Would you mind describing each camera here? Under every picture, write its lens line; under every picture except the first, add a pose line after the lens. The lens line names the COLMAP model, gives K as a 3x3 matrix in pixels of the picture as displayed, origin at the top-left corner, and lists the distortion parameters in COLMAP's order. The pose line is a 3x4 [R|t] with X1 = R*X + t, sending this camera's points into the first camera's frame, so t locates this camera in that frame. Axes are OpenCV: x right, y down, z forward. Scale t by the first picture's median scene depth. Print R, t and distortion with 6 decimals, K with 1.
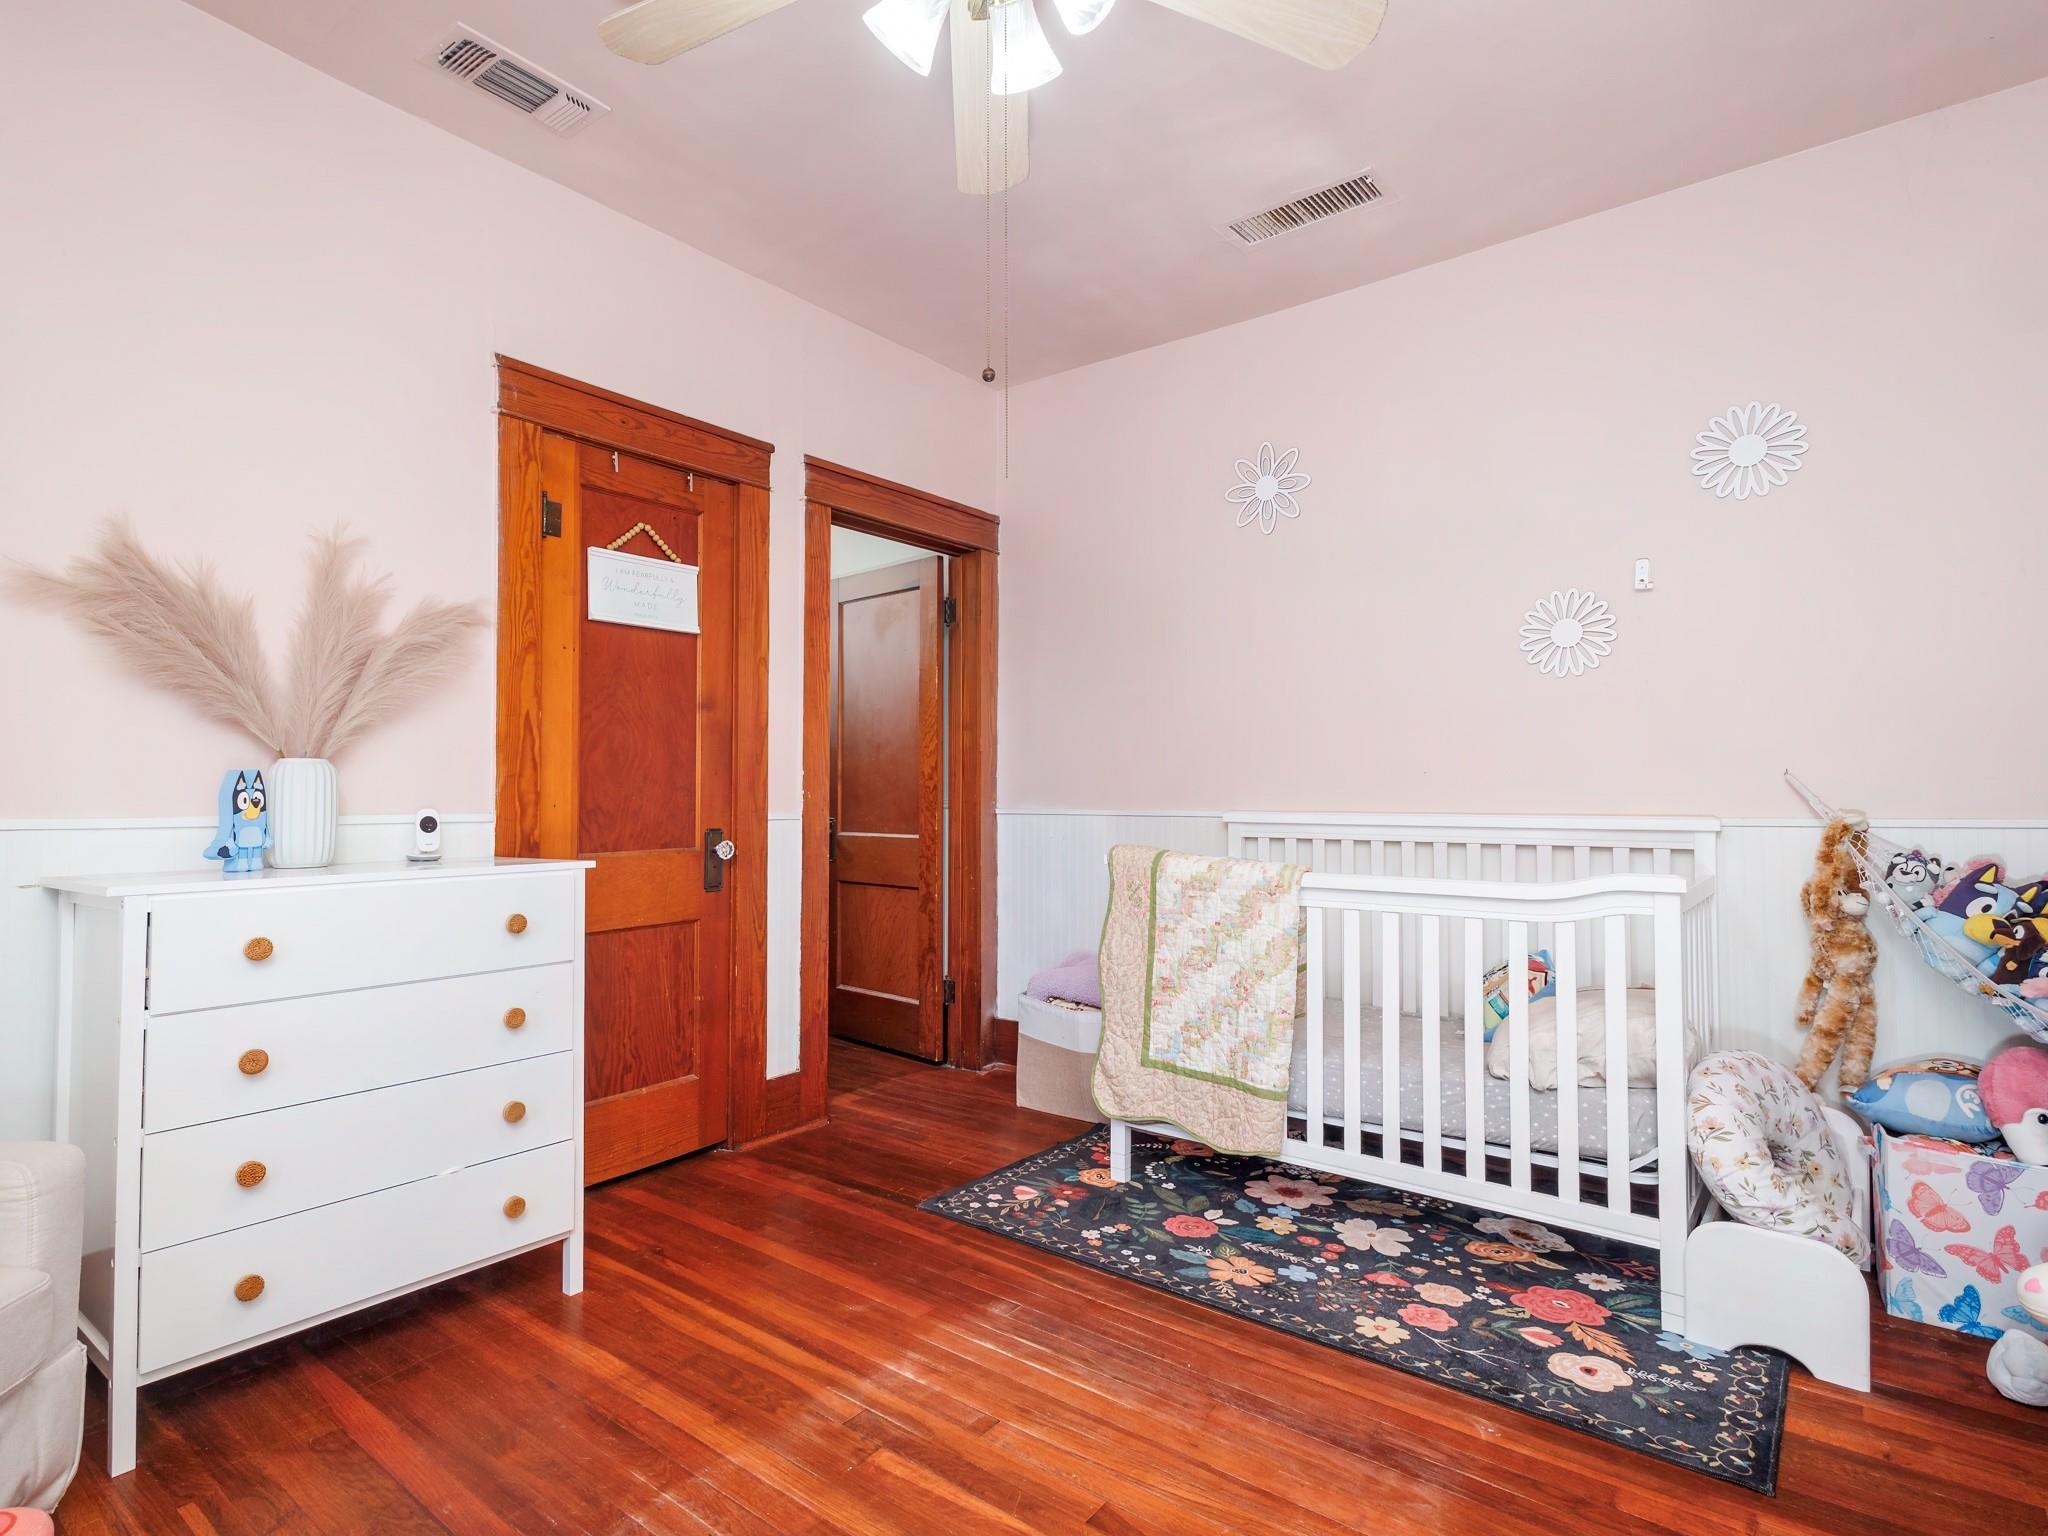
lens RADIAL K [[1055.3, 0, 1022.1], [0, 1055.3, 764.4], [0, 0, 1]] dist [0.006867, -0.000145]
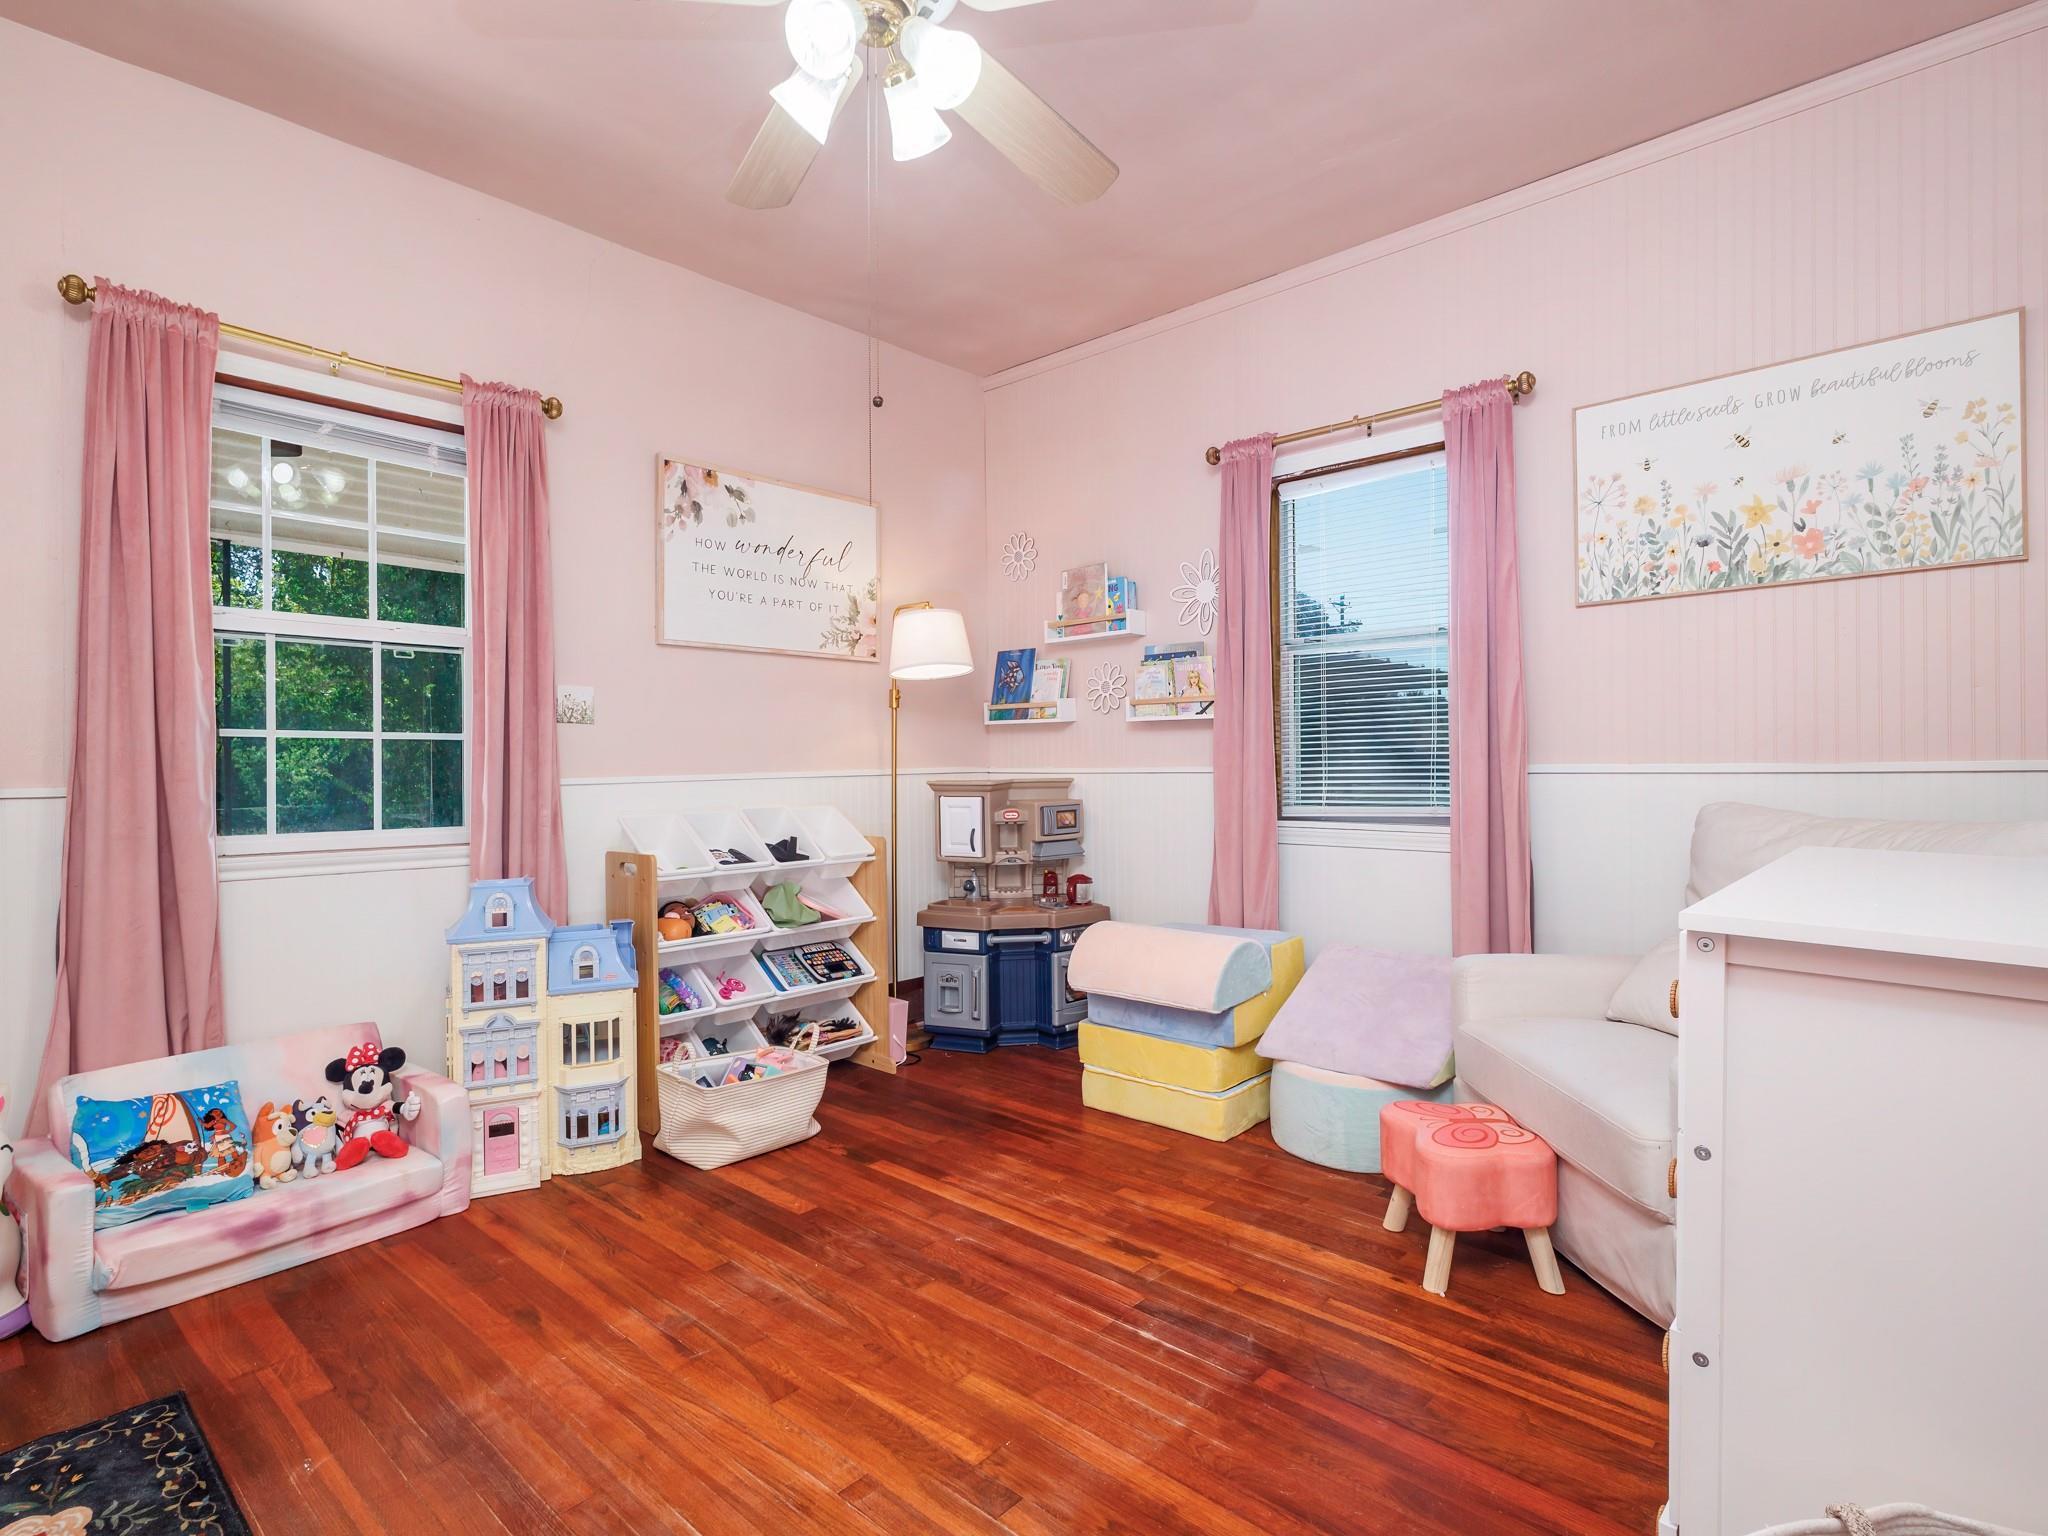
lens RADIAL K [[1055.3, 0, 1022.1], [0, 1055.3, 764.4], [0, 0, 1]] dist [0.006867, -0.000145]
pose [[-0.997147, 0.004902, 0.075328, -0.254905], [0.002642, 0.999544, -0.030072, 0.065095], [-0.075441, -0.029788, -0.996705, 2.011135]]
